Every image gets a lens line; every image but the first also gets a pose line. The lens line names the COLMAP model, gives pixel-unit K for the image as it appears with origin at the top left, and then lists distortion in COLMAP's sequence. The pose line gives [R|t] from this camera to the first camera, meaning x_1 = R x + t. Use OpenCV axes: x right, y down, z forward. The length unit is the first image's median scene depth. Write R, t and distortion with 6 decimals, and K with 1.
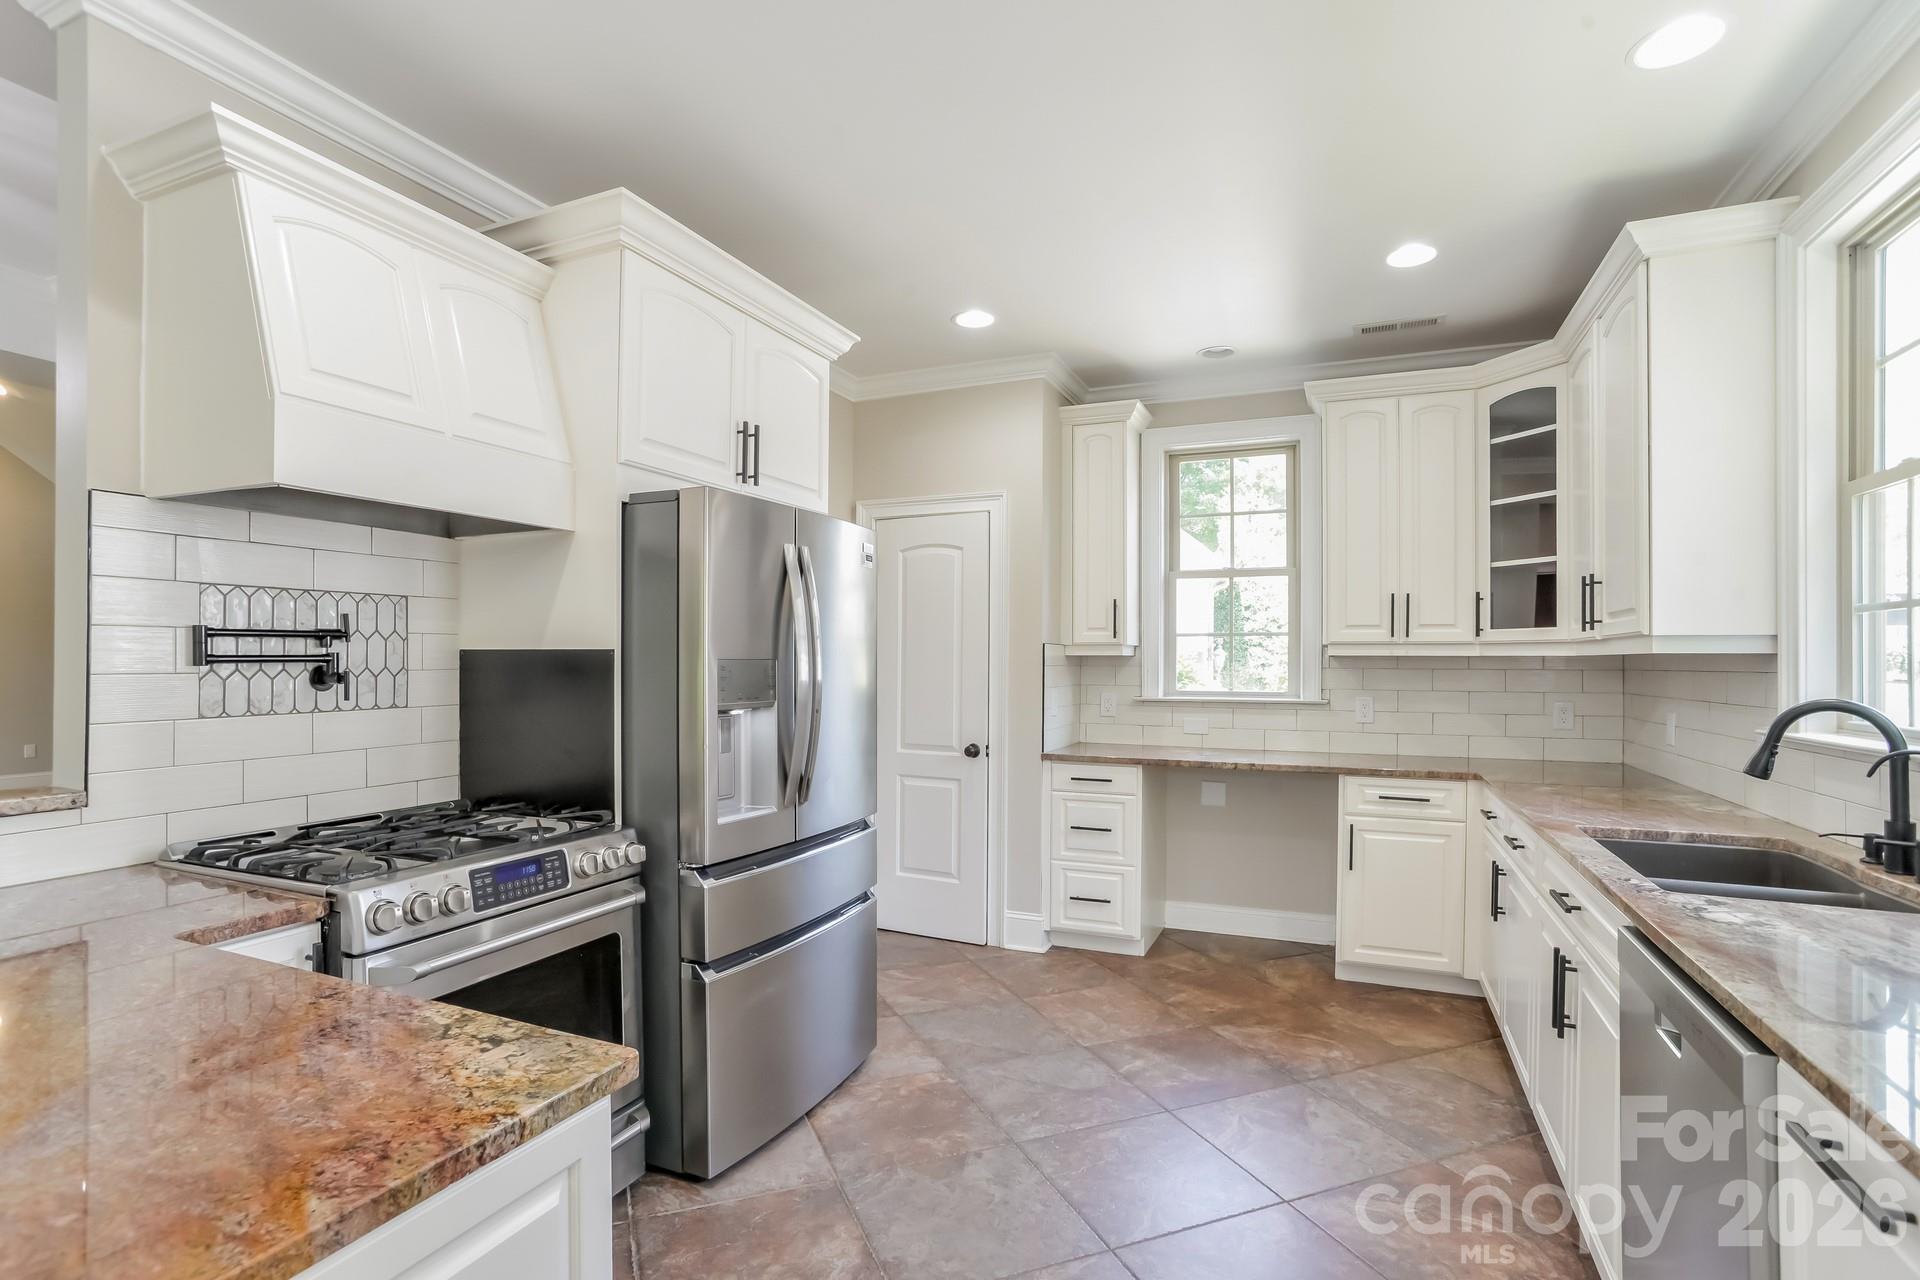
lens RADIAL K [[930.4, 0, 952.0], [0, 930.4, 657.8], [0, 0, 1]] dist [-0.002115, 0.000007]
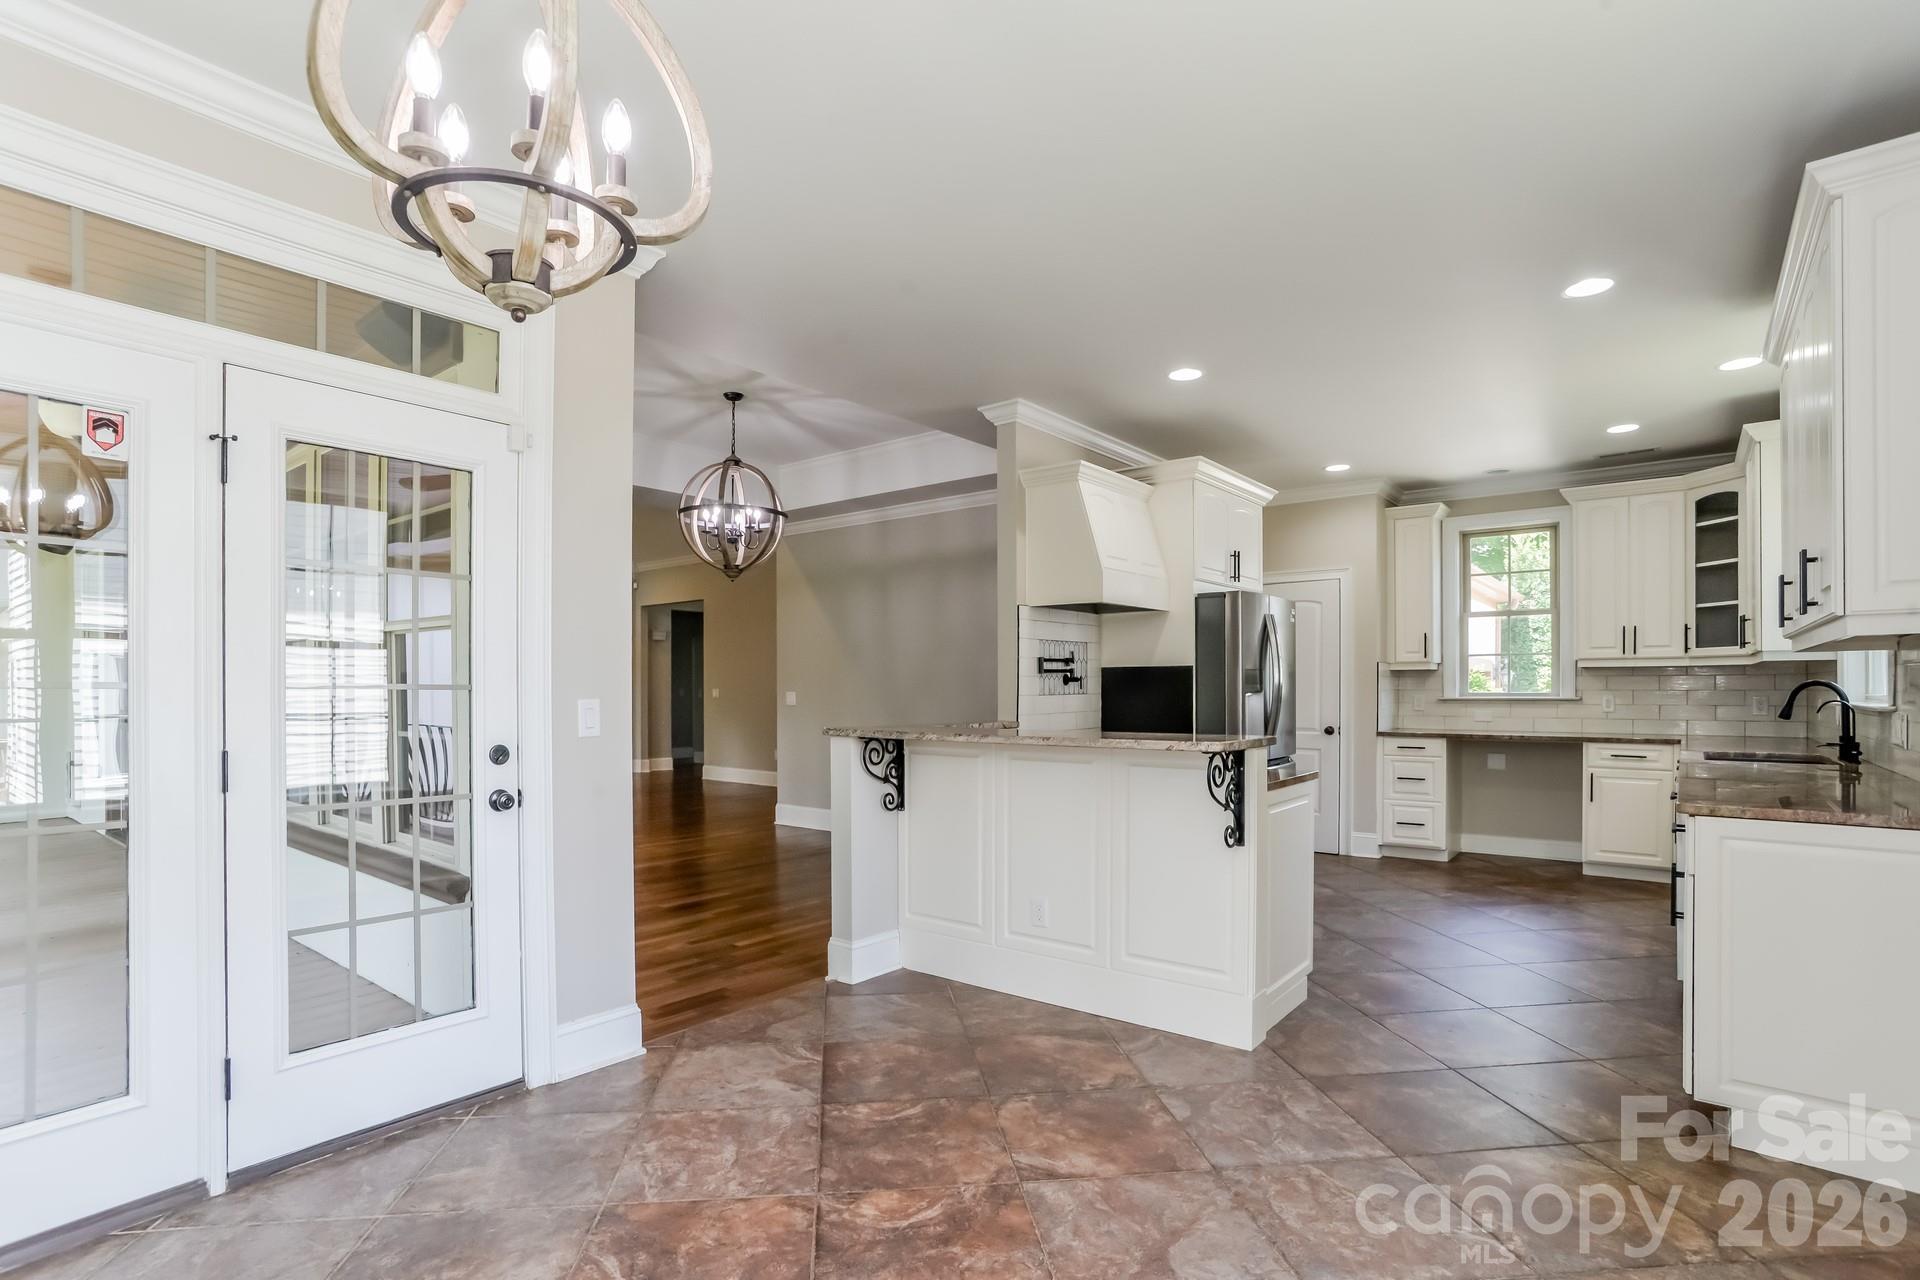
lens RADIAL K [[985.2, 0, 959.9], [0, 985.2, 698.9], [0, 0, 1]] dist [0.000455, 0.000676]
pose [[0.974467, -0.006048, -0.224449, -0.231257], [0.008692, 0.999904, 0.010793, 0.024112], [0.224362, -0.012468, 0.974426, -0.839021]]
